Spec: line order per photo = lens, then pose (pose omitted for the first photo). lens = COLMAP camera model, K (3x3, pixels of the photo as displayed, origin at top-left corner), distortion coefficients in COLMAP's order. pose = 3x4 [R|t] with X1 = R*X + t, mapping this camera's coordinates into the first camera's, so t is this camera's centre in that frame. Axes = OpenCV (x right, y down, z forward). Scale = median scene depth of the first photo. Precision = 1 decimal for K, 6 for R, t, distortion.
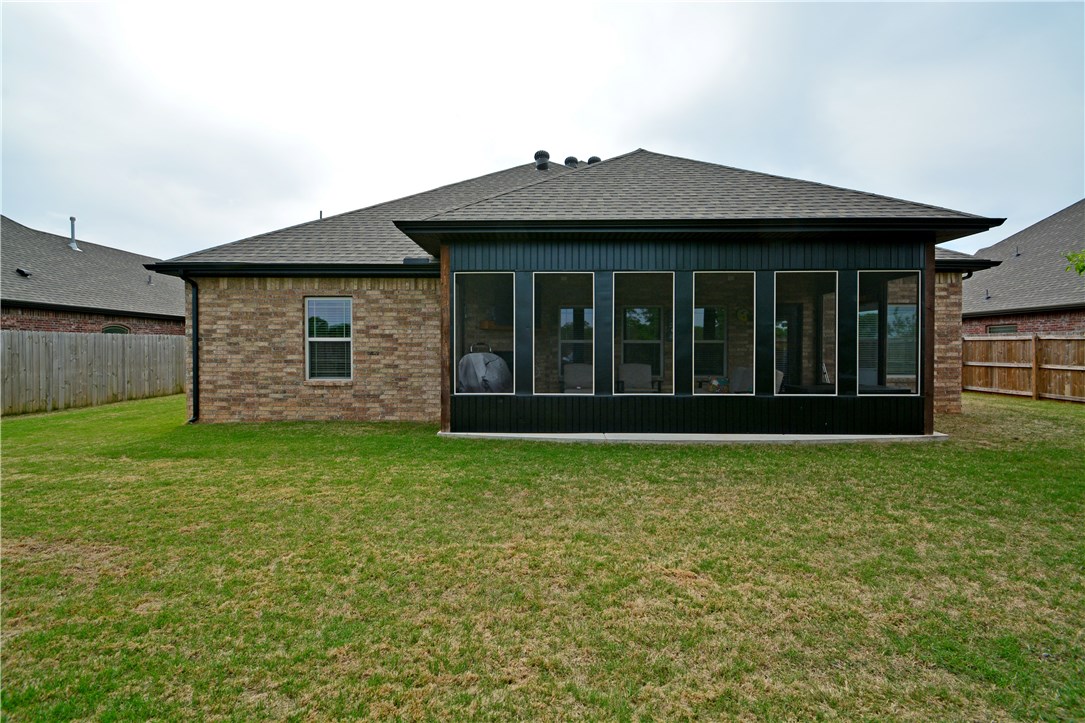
lens RADIAL K [[481.2, 0, 541.1], [0, 481.2, 353.5], [0, 0, 1]] dist [0.013790, -0.017410]
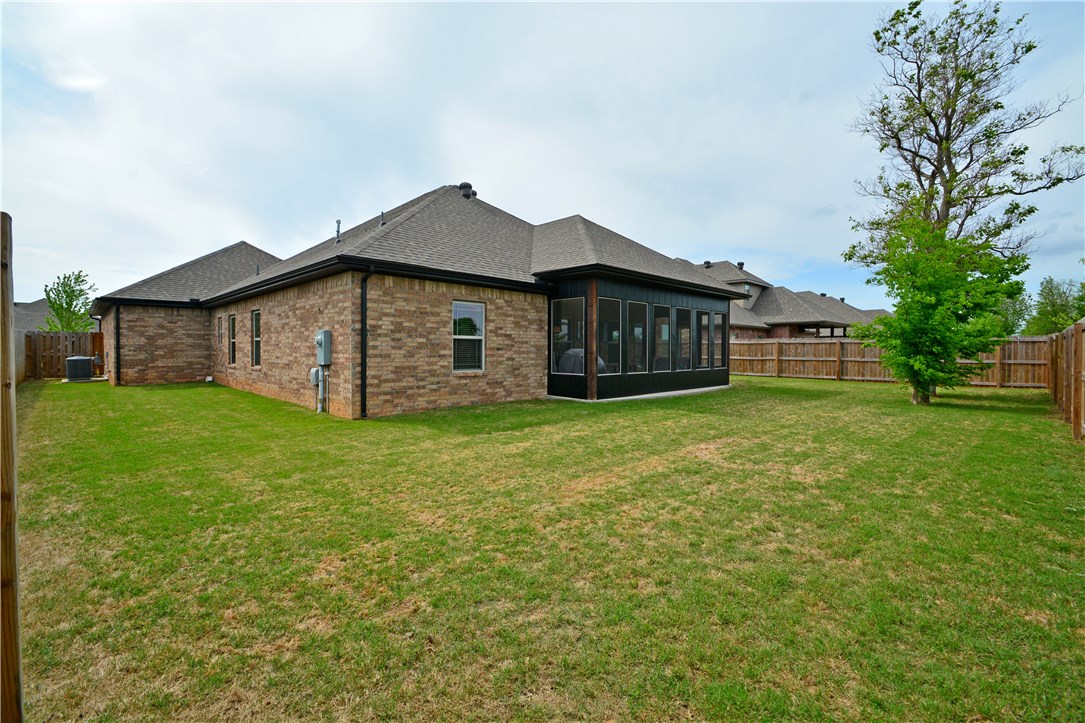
lens RADIAL K [[481.2, 0, 541.1], [0, 481.2, 353.5], [0, 0, 1]] dist [0.013790, -0.017410]
pose [[0.694895, -0.003500, 0.719102, -1.176514], [0.002304, 0.999994, 0.002641, 0.008241], [-0.719107, -0.000178, 0.694899, 0.043029]]
